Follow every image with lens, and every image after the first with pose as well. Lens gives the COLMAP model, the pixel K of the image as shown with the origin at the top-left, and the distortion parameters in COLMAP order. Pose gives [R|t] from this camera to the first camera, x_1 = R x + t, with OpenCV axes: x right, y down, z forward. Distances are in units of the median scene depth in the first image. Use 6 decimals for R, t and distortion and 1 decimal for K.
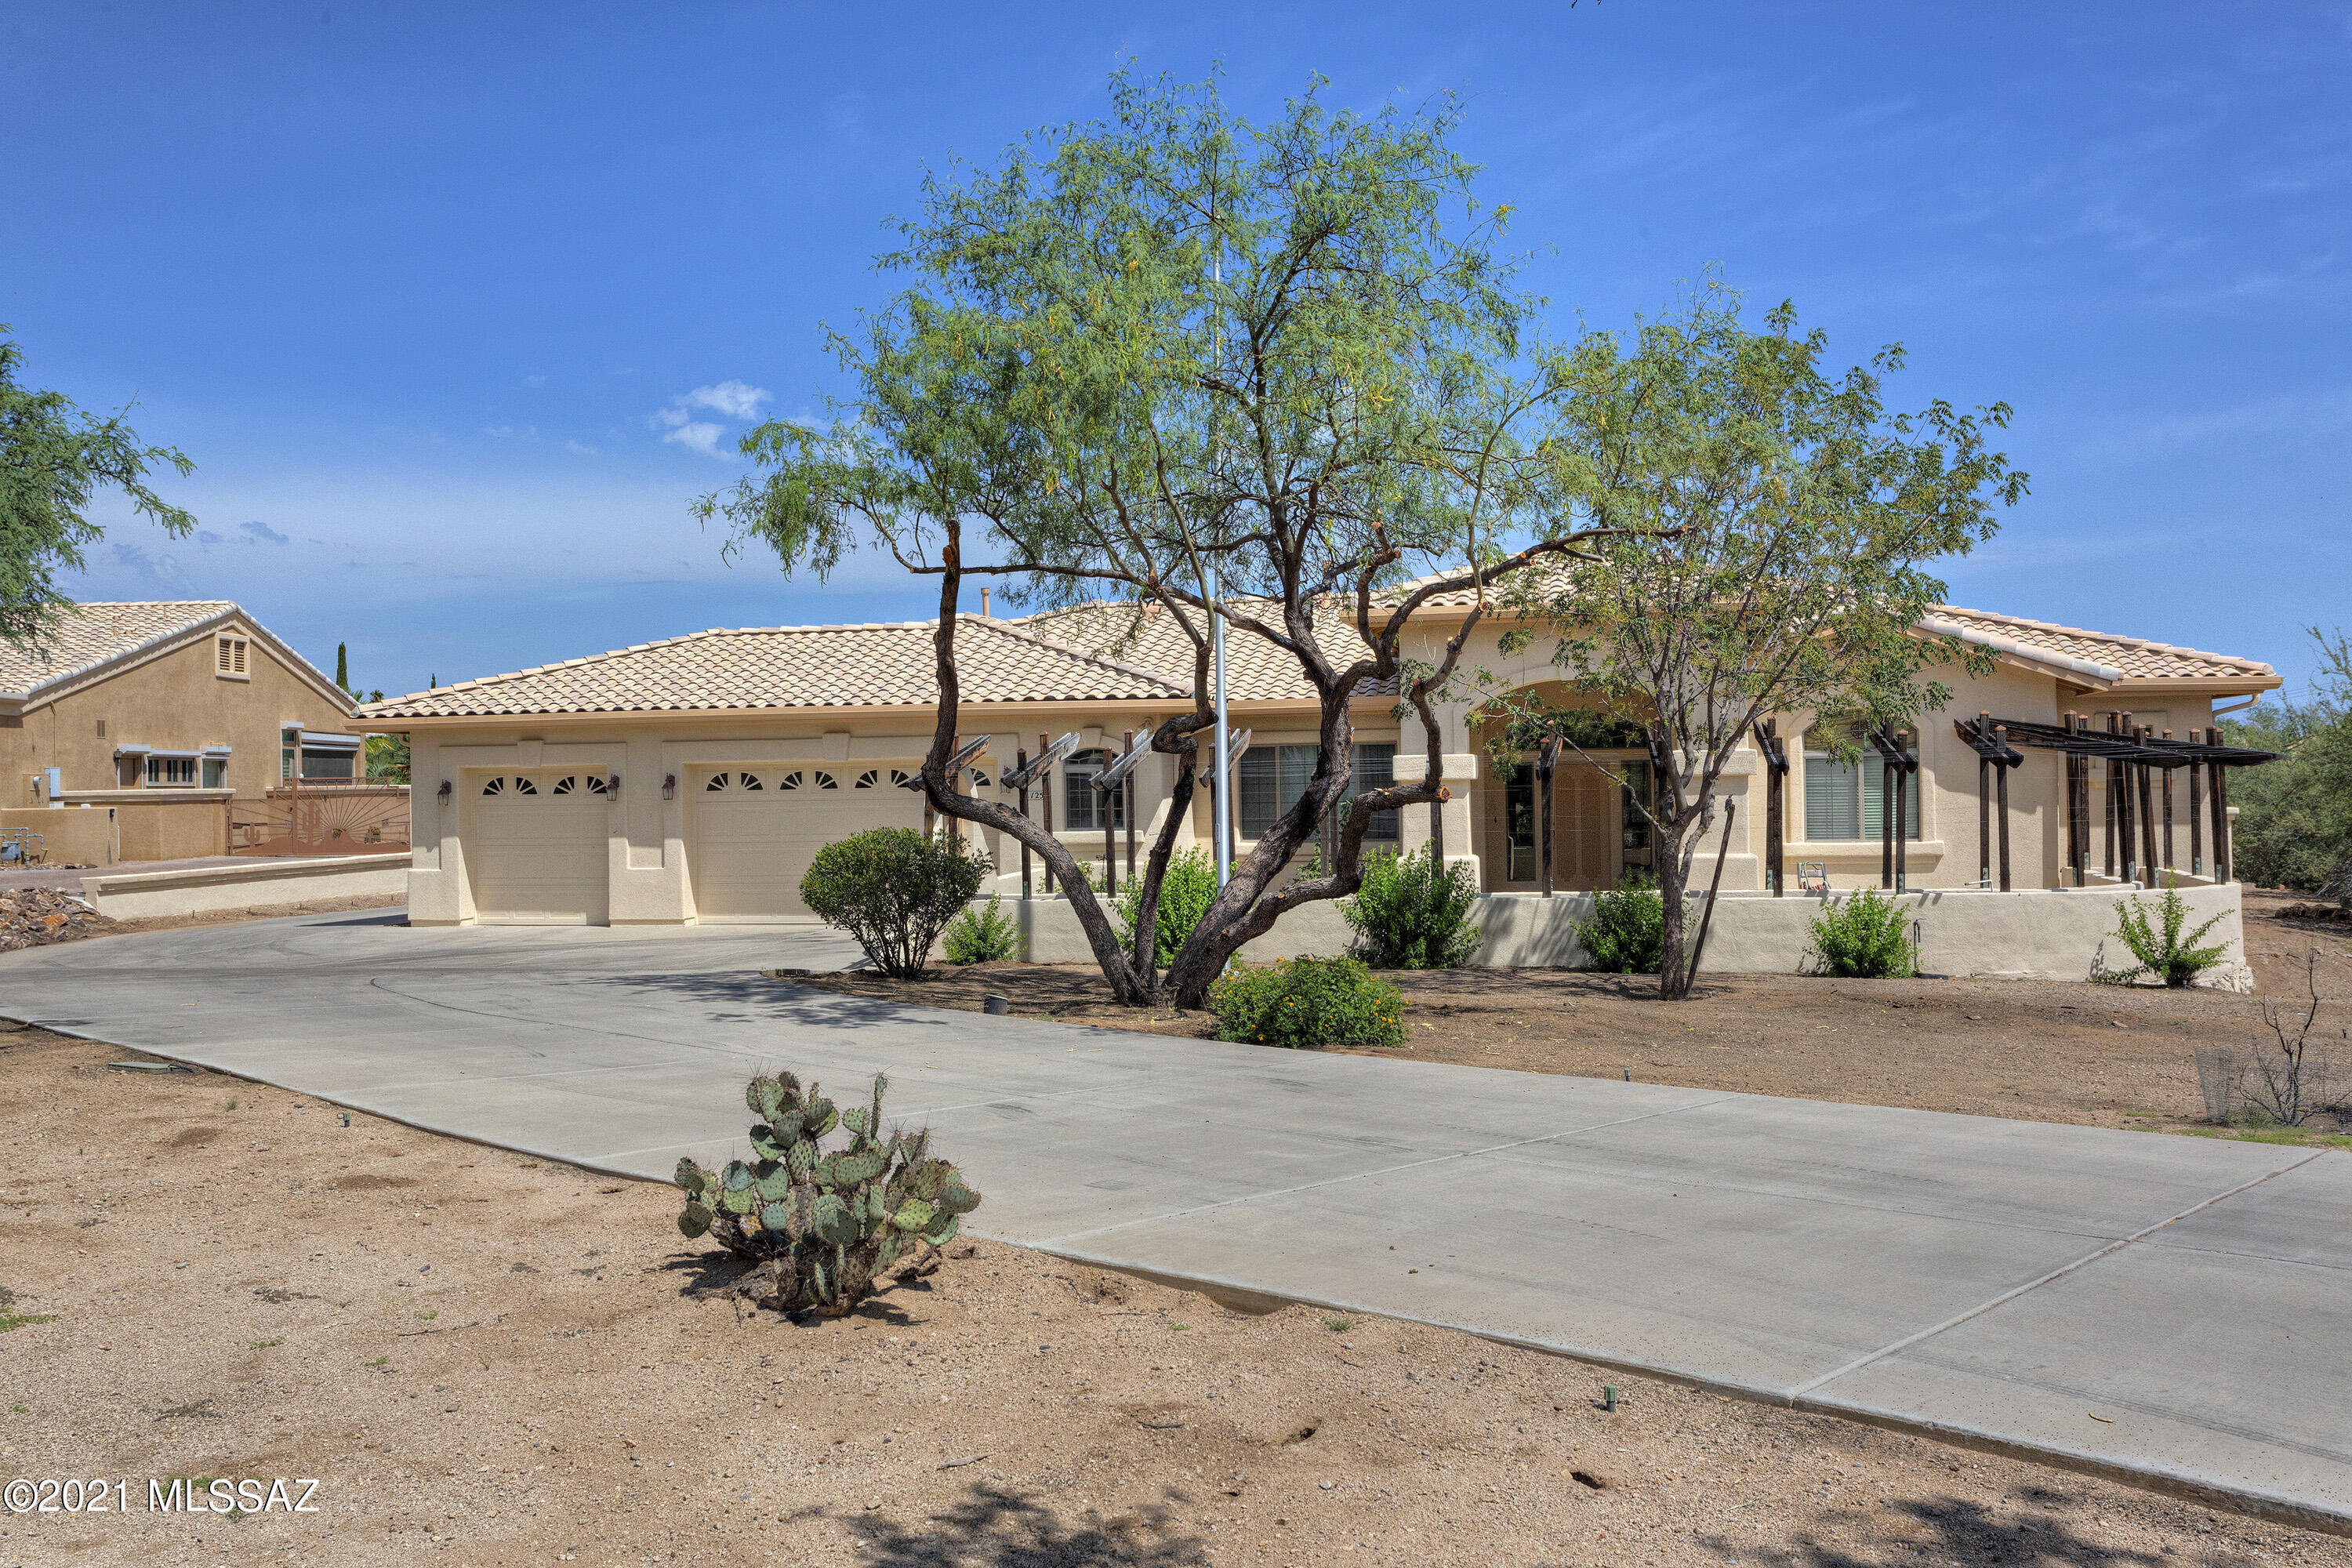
lens RADIAL K [[2217.4, 0, 1182.5], [0, 2217.4, 782.4], [0, 0, 1]] dist [0.008601, 0.000000]
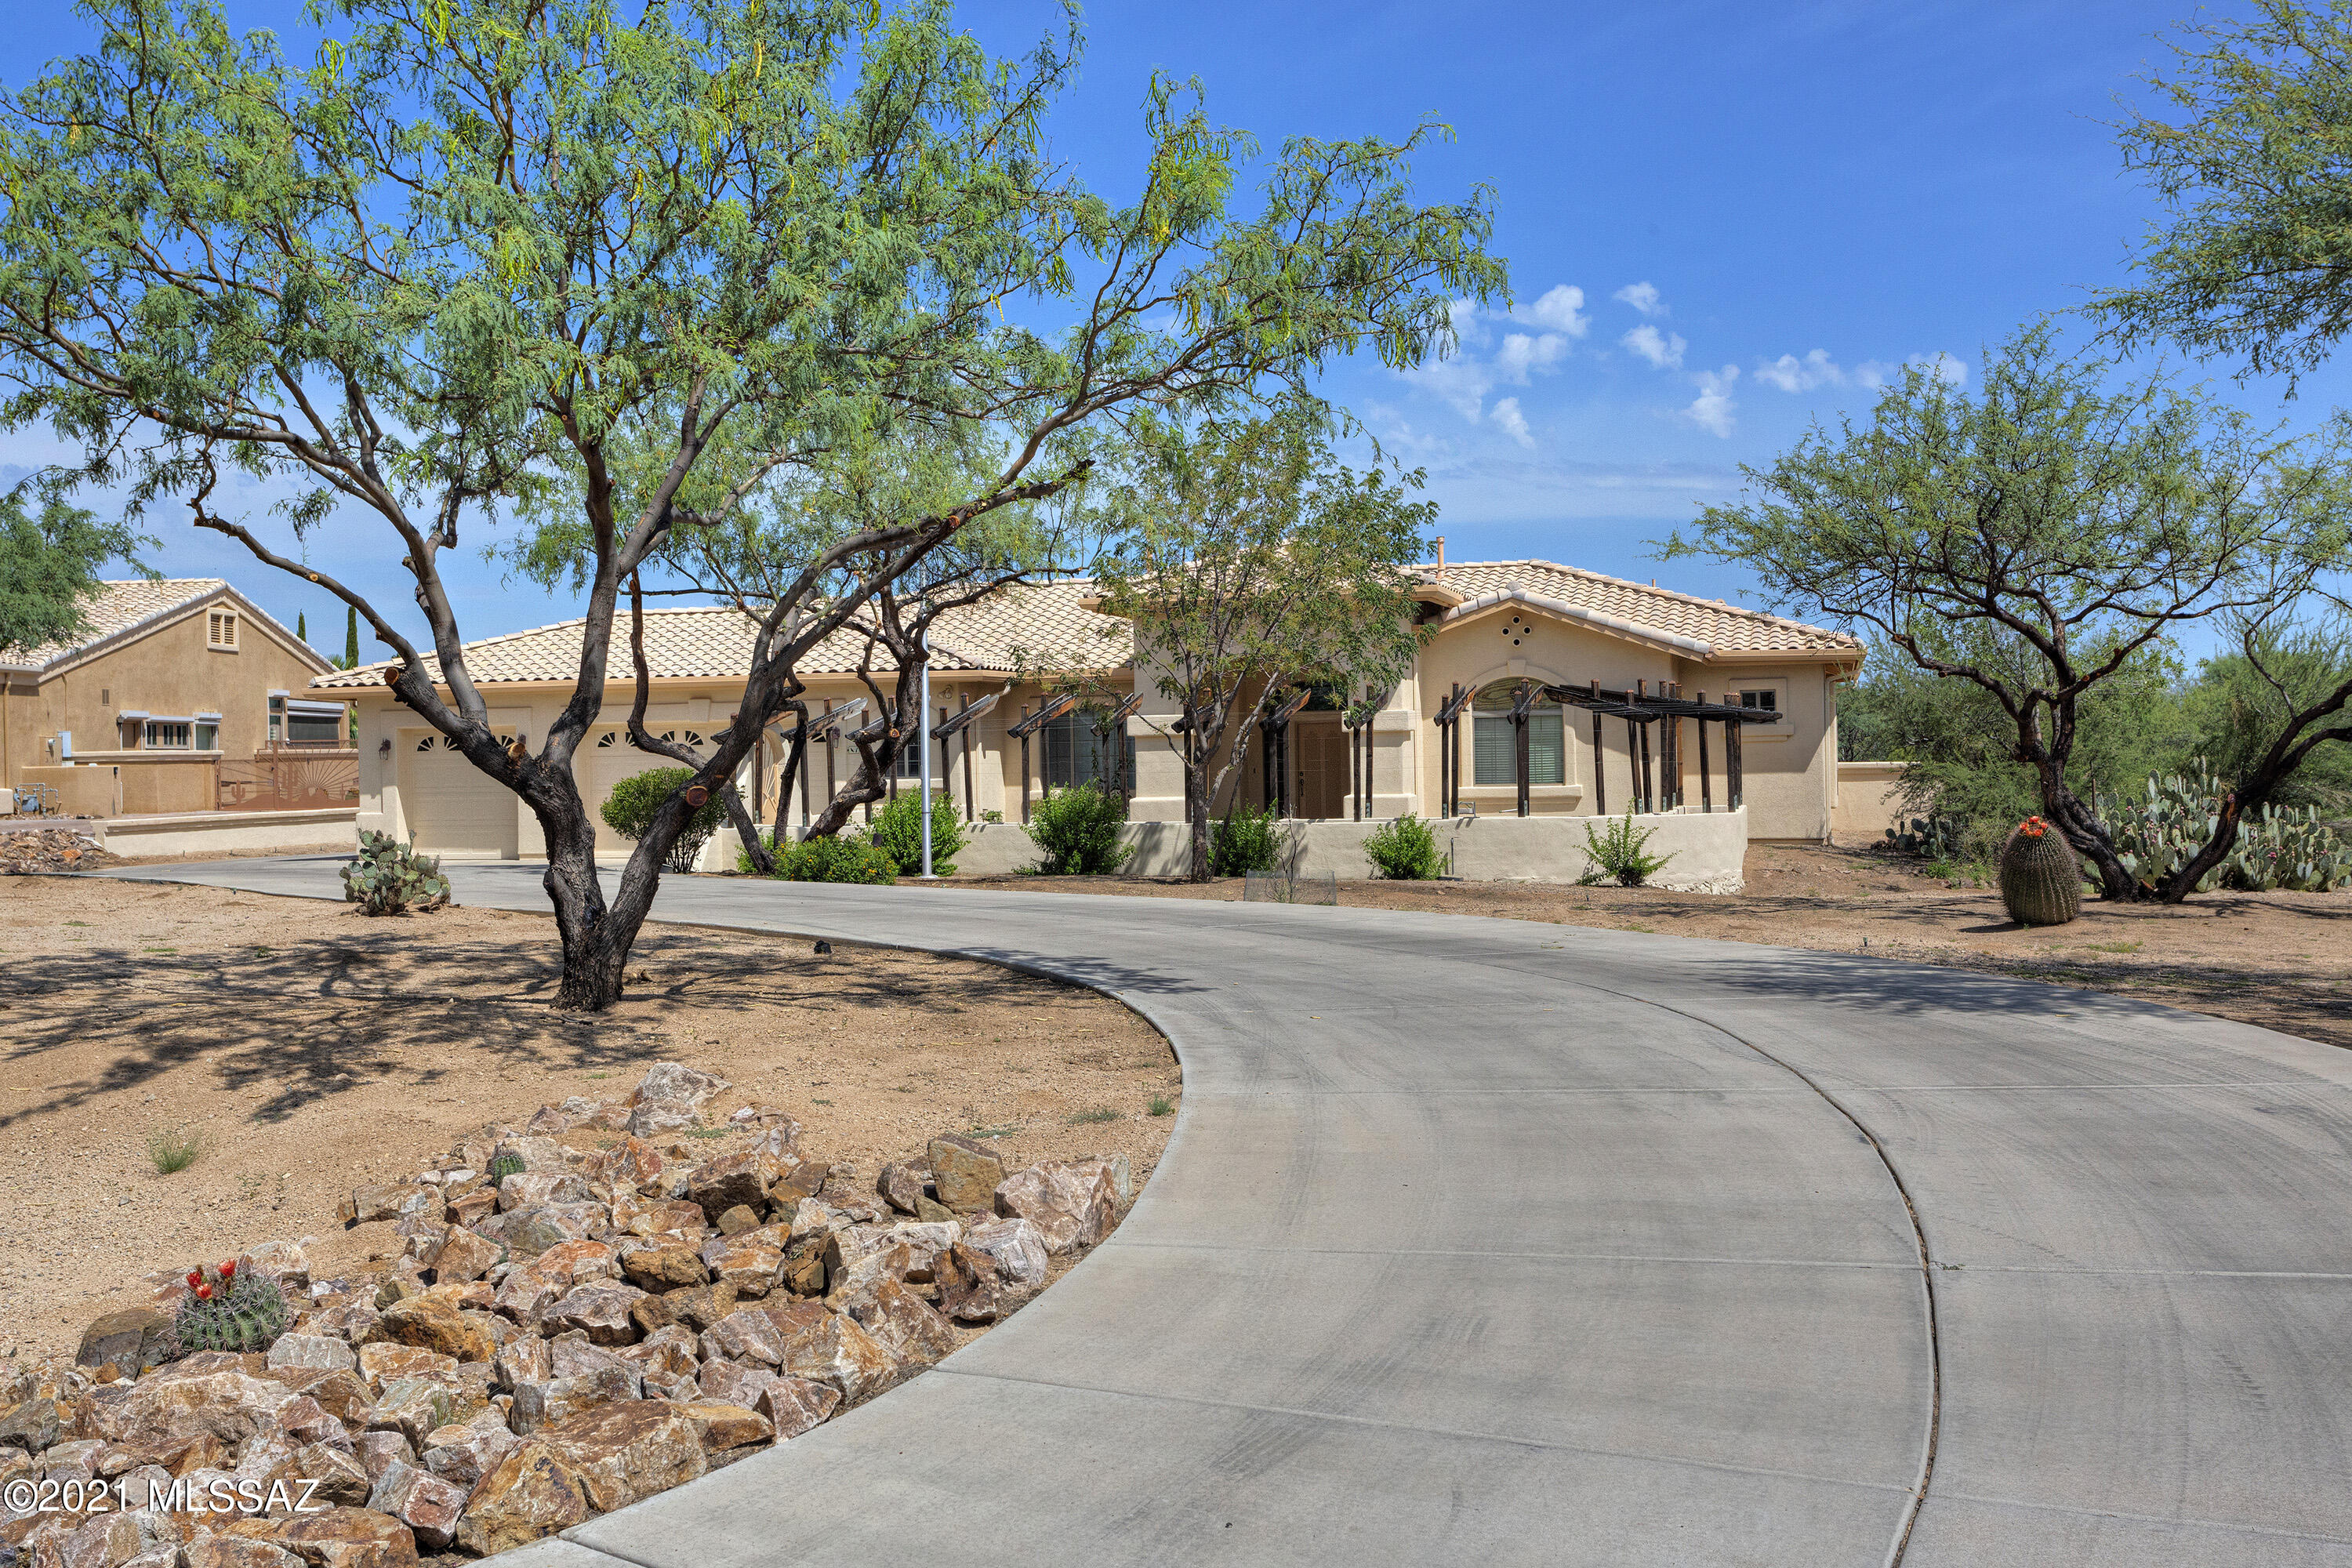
lens RADIAL K [[2602.0, 0, 1169.1], [0, 2602.0, 779.5], [0, 0, 1]] dist [0.021276, 0.000000]
pose [[0.997921, -0.000654, -0.064443, 0.155945], [0.001214, 0.999962, 0.008659, 0.007985], [0.064435, -0.008719, 0.997884, -0.327412]]
